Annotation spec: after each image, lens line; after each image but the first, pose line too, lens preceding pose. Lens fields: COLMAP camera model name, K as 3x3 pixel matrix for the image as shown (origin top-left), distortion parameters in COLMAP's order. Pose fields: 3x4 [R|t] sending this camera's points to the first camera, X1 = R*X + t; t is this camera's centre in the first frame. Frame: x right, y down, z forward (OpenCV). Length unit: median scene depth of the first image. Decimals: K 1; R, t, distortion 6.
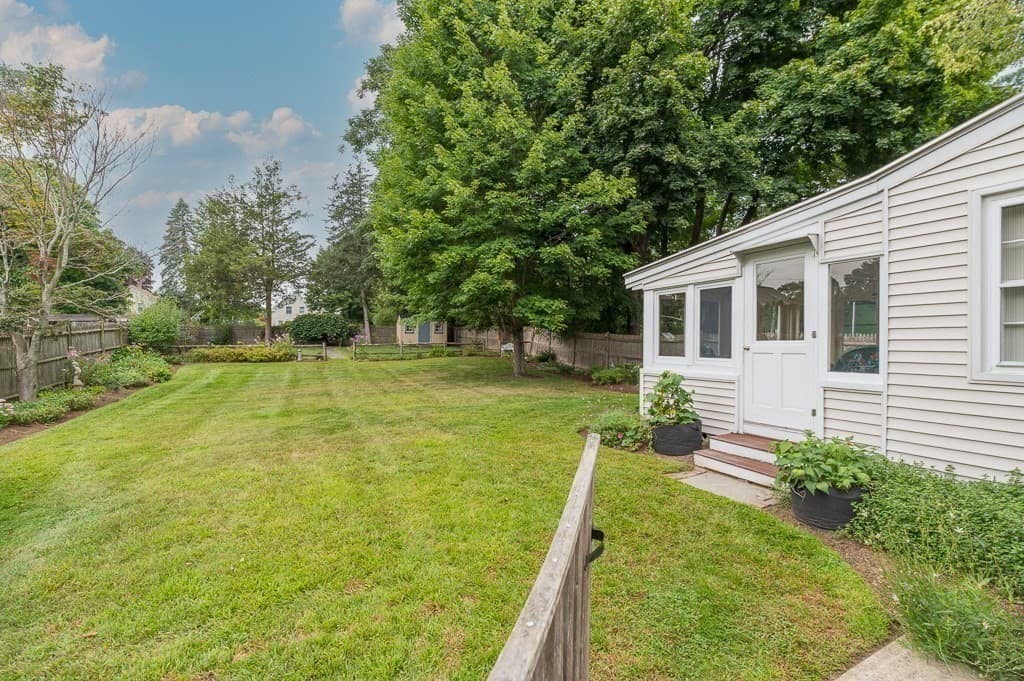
lens RADIAL K [[419.2, 0, 510.2], [0, 419.2, 343.5], [0, 0, 1]] dist [-0.008411, -0.002905]
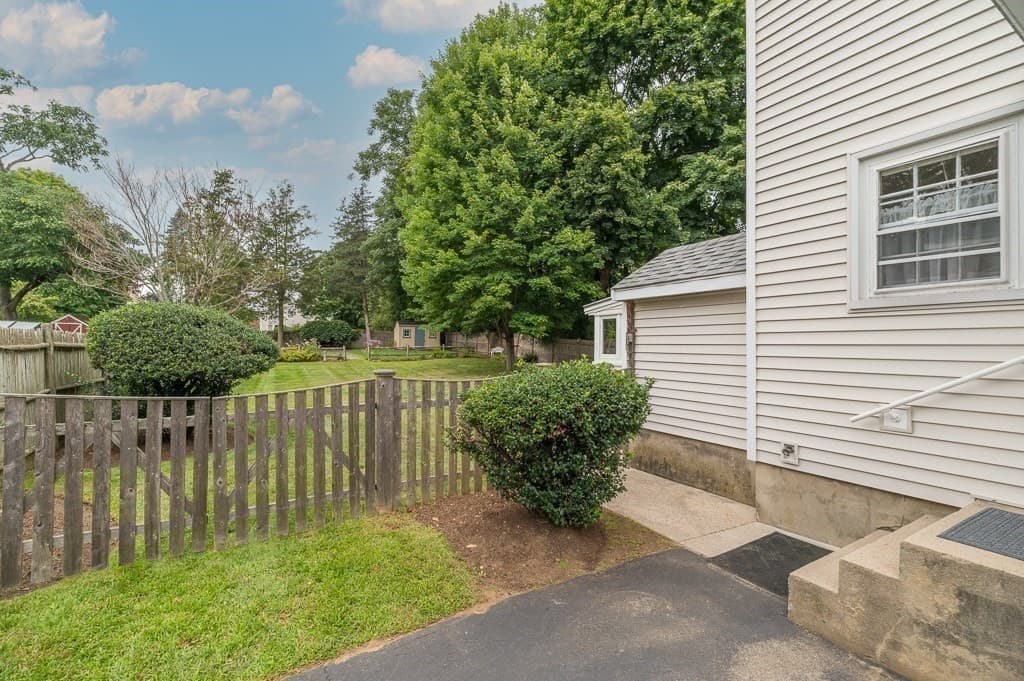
lens RADIAL K [[419.2, 0, 519.6], [0, 419.2, 345.2], [0, 0, 1]] dist [-0.008411, -0.002905]
pose [[0.996868, 0.003781, 0.078989, -0.067193], [-0.003289, 0.999974, -0.006348, 0.003180], [-0.079011, 0.006068, 0.996855, -0.370199]]
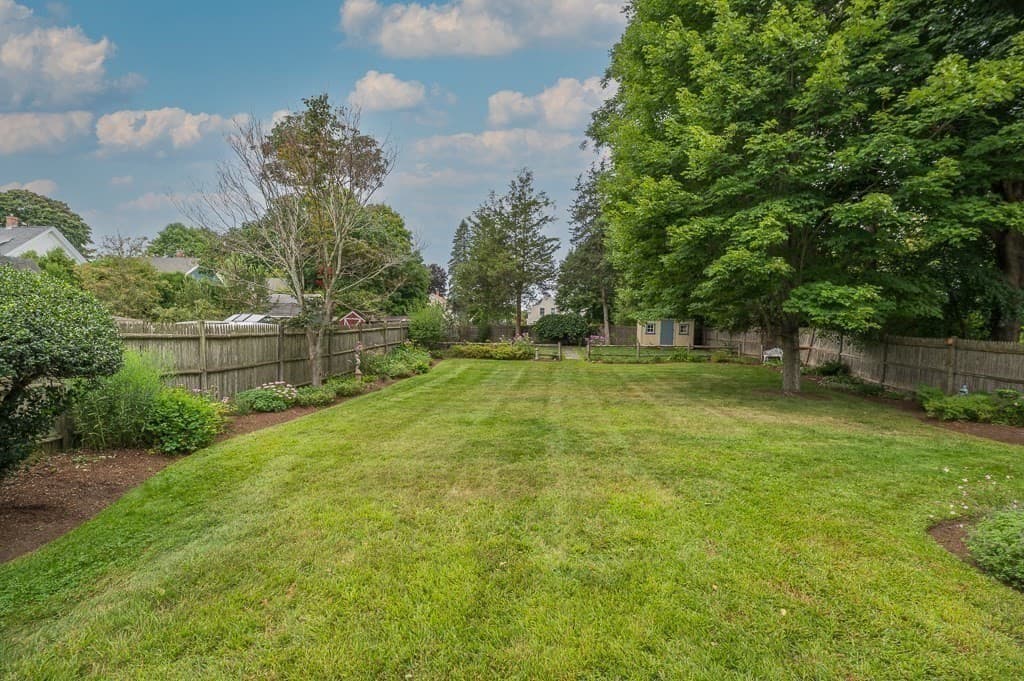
lens RADIAL K [[419.2, 0, 531.3], [0, 419.2, 345.0], [0, 0, 1]] dist [-0.008411, -0.002905]
pose [[0.863766, 0.024633, -0.503291, -0.005330], [-0.023732, 0.999685, 0.008198, -0.004292], [0.503334, 0.004863, 0.864078, 0.175154]]
